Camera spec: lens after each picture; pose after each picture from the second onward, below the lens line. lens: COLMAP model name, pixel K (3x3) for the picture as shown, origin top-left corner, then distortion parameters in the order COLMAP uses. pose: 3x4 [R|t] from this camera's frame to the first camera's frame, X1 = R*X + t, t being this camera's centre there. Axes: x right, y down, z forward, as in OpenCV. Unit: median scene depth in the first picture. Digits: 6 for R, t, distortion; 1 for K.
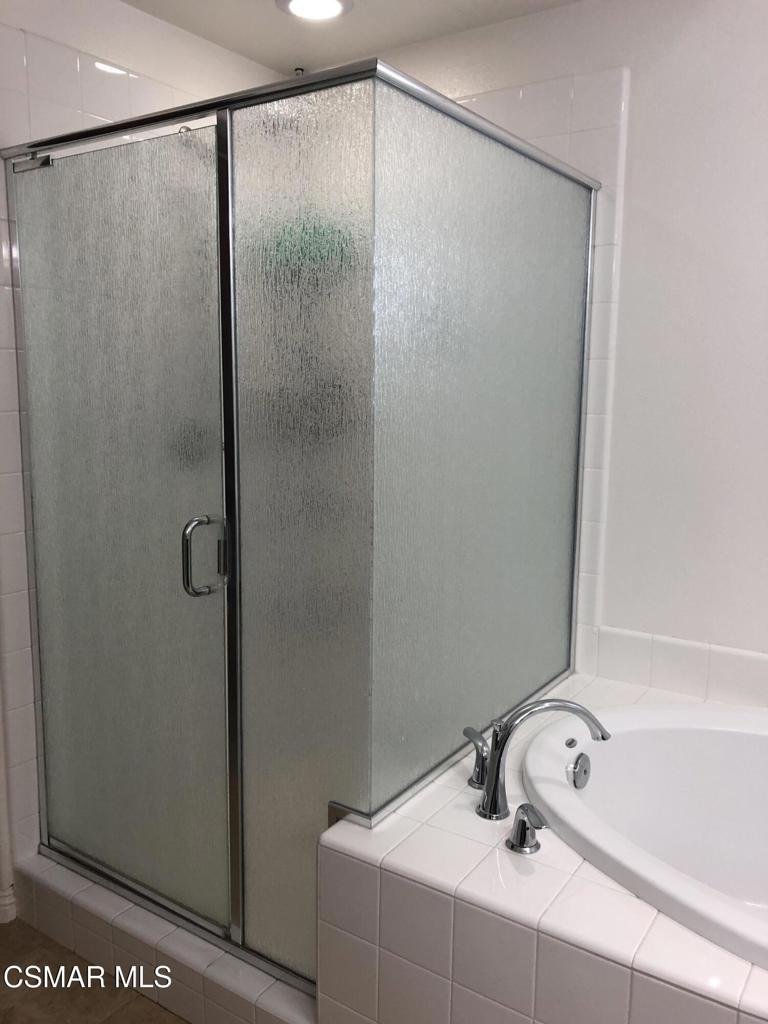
lens RADIAL K [[838.6, 0, 384.0], [0, 838.6, 512.0], [0, 0, 1]] dist [0.004923, 0.002782]
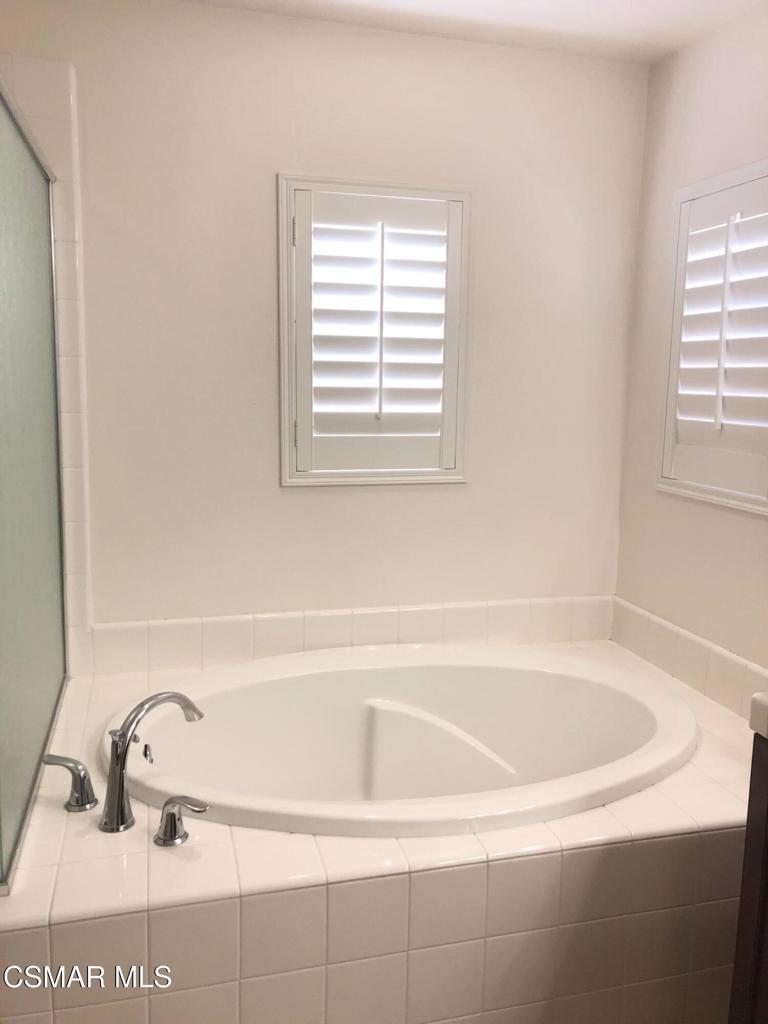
lens RADIAL K [[838.6, 0, 384.0], [0, 838.6, 512.0], [0, 0, 1]] dist [0.004923, 0.002782]
pose [[0.654855, -0.116602, 0.746705, -0.275657], [0.113072, 0.992022, 0.055747, -0.015339], [-0.747248, 0.047926, 0.662815, 0.085447]]
